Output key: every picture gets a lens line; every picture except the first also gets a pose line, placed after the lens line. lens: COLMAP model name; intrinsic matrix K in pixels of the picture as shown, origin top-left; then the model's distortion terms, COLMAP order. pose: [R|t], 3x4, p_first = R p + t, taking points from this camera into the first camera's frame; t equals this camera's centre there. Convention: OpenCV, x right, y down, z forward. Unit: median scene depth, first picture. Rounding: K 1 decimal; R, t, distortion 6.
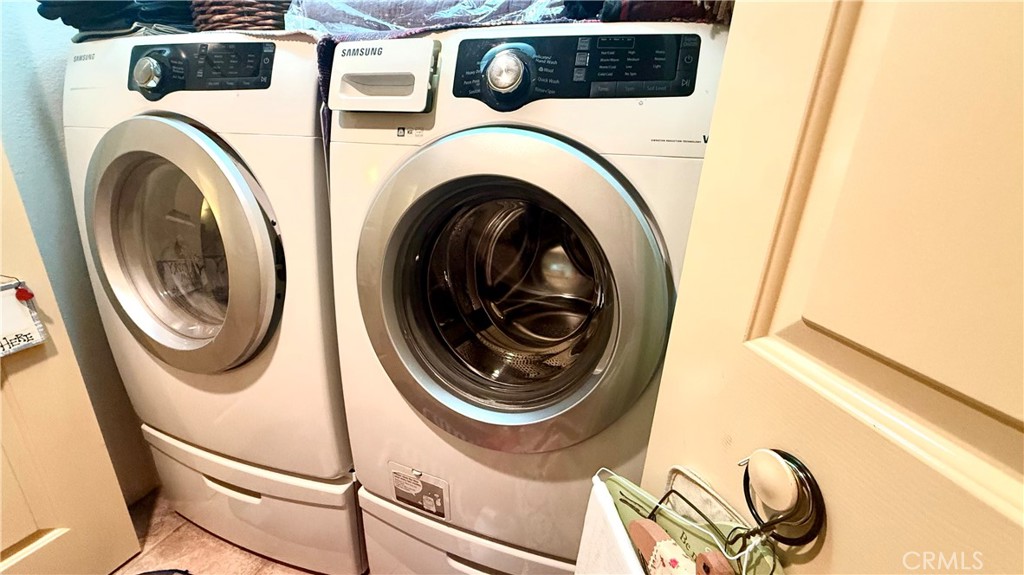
lens RADIAL K [[406.6, 0, 514.1], [0, 406.6, 288.5], [0, 0, 1]] dist [0.002315, 0.000219]
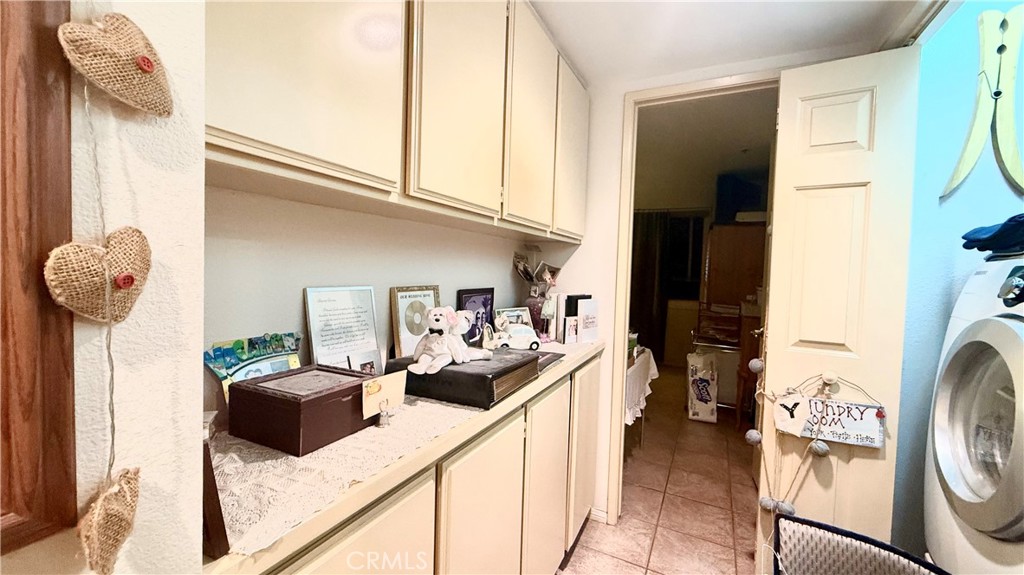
lens RADIAL K [[406.6, 0, 514.3], [0, 406.6, 286.9], [0, 0, 1]] dist [0.002315, 0.000219]
pose [[-0.144549, -0.004511, -0.989487, 0.552292], [-0.359529, 0.931884, 0.048273, -0.011281], [0.921870, 0.362728, -0.136325, -0.265658]]
